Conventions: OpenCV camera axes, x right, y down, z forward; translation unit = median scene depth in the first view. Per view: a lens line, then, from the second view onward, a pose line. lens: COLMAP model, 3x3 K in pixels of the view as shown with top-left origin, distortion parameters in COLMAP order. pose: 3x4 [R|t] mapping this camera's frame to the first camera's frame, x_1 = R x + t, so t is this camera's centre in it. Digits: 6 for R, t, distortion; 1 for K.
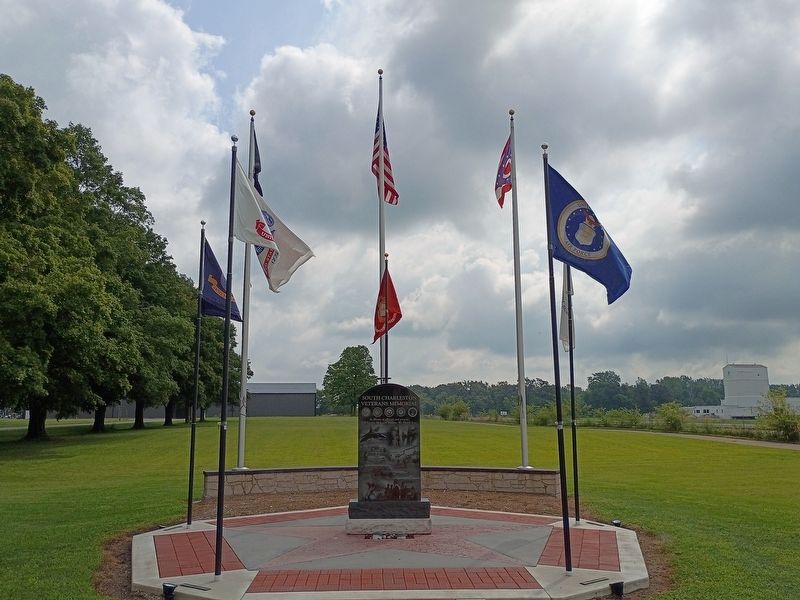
lens RADIAL K [[697.4, 0, 391.9], [0, 697.4, 301.4], [0, 0, 1]] dist [0.022121, -0.004597]
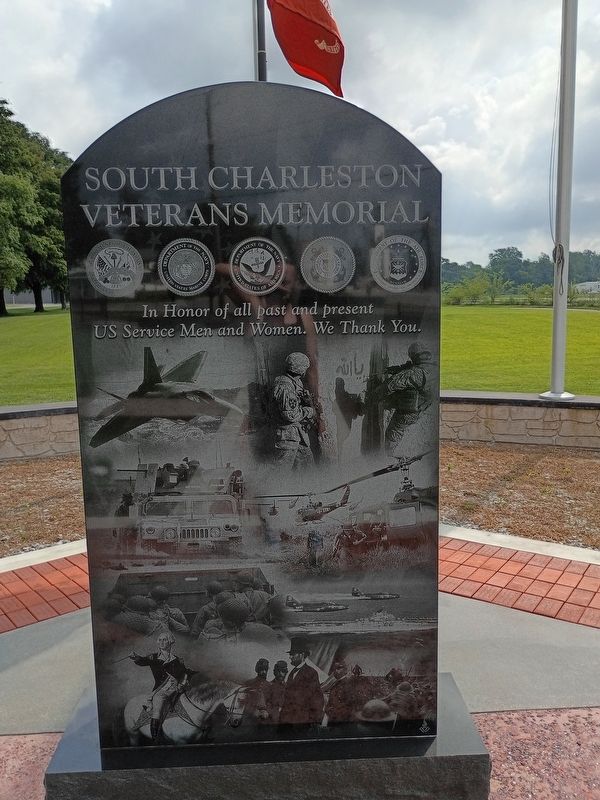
lens RADIAL K [[697.4, 0, 294.2], [0, 697.4, 401.3], [0, 0, 1]] dist [0.022121, -0.004597]
pose [[0.999812, -0.018142, 0.006803, 0.003257], [0.015200, 0.952144, 0.305272, 0.138900], [-0.012015, -0.305111, 0.952241, 0.833218]]
